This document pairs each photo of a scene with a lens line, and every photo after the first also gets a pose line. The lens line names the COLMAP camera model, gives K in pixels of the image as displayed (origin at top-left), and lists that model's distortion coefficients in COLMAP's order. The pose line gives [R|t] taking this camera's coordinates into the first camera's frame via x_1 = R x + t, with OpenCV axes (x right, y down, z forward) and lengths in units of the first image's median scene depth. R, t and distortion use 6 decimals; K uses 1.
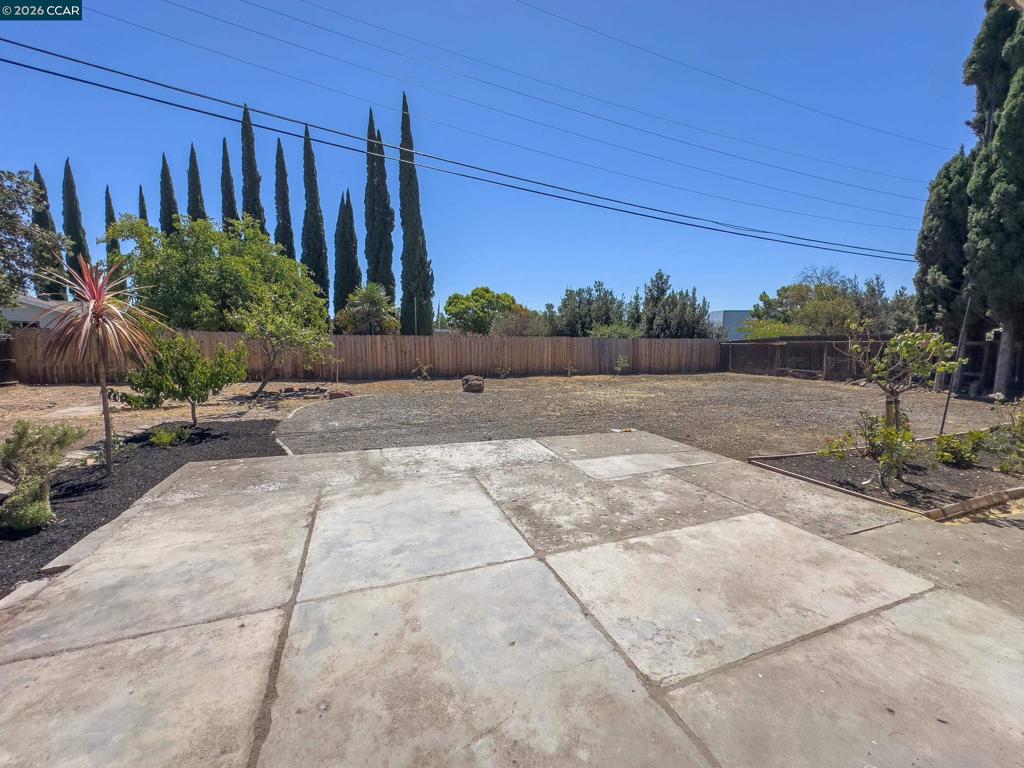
lens RADIAL K [[406.5, 0, 514.1], [0, 406.5, 388.3], [0, 0, 1]] dist [-0.002149, -0.000078]
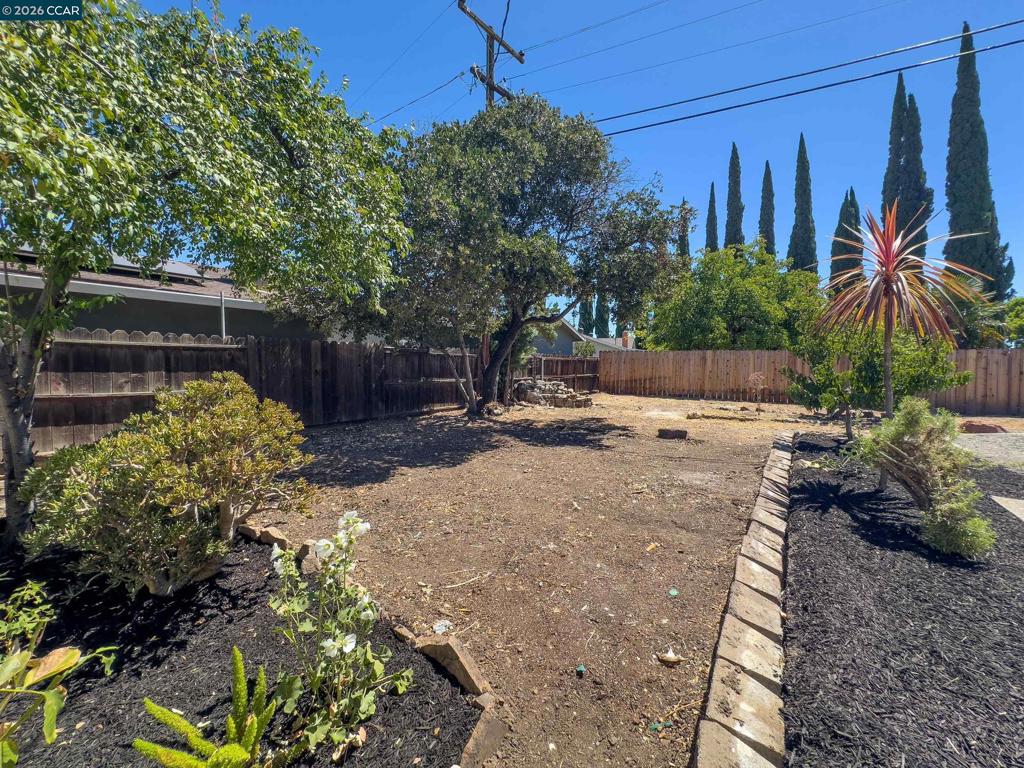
lens RADIAL K [[411.2, 0, 512.0], [0, 411.2, 384.0], [0, 0, 1]] dist [-0.001262, -0.000026]
pose [[0.571932, 0.026689, -0.819867, -0.274499], [-0.103636, 0.993813, -0.039944, 0.043214], [0.813728, 0.107813, 0.571159, -0.006046]]
